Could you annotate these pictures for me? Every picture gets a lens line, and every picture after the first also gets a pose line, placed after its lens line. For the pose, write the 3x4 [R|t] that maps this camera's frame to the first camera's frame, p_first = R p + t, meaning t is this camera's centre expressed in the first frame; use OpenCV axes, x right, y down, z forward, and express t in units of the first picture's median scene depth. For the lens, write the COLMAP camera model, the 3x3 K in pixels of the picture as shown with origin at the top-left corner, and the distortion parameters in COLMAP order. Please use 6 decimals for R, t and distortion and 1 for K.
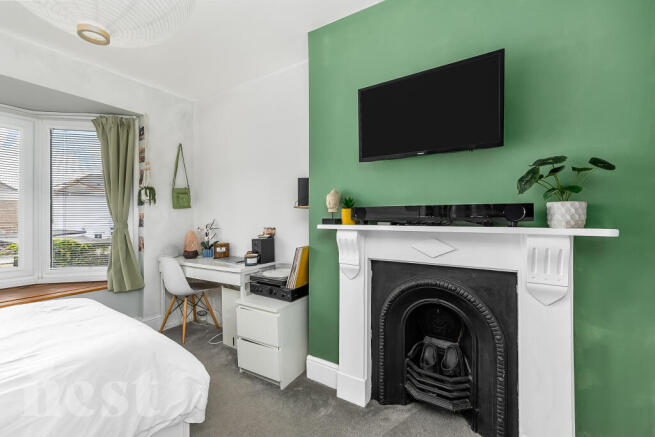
lens RADIAL K [[271.4, 0, 327.5], [0, 271.4, 218.5], [0, 0, 1]] dist [-0.000285, -0.000044]
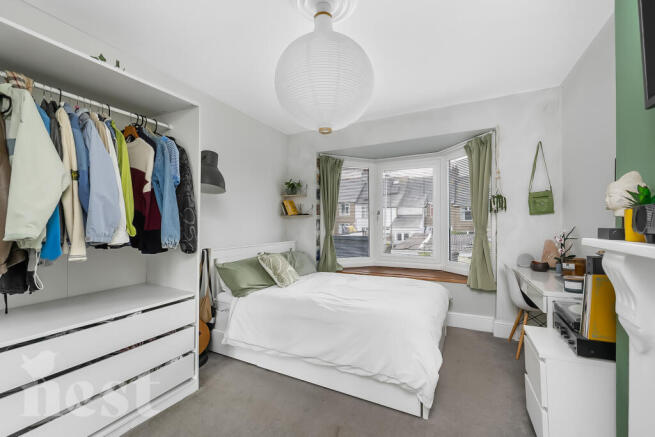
lens RADIAL K [[275.8, 0, 328.4], [0, 275.8, 223.8], [0, 0, 1]] dist [-0.000961, -0.000057]
pose [[0.098869, -0.000673, -0.995100, 0.326764], [0.000176, 1.000000, -0.000659, -0.005951], [0.995100, -0.000110, 0.098869, 0.245800]]
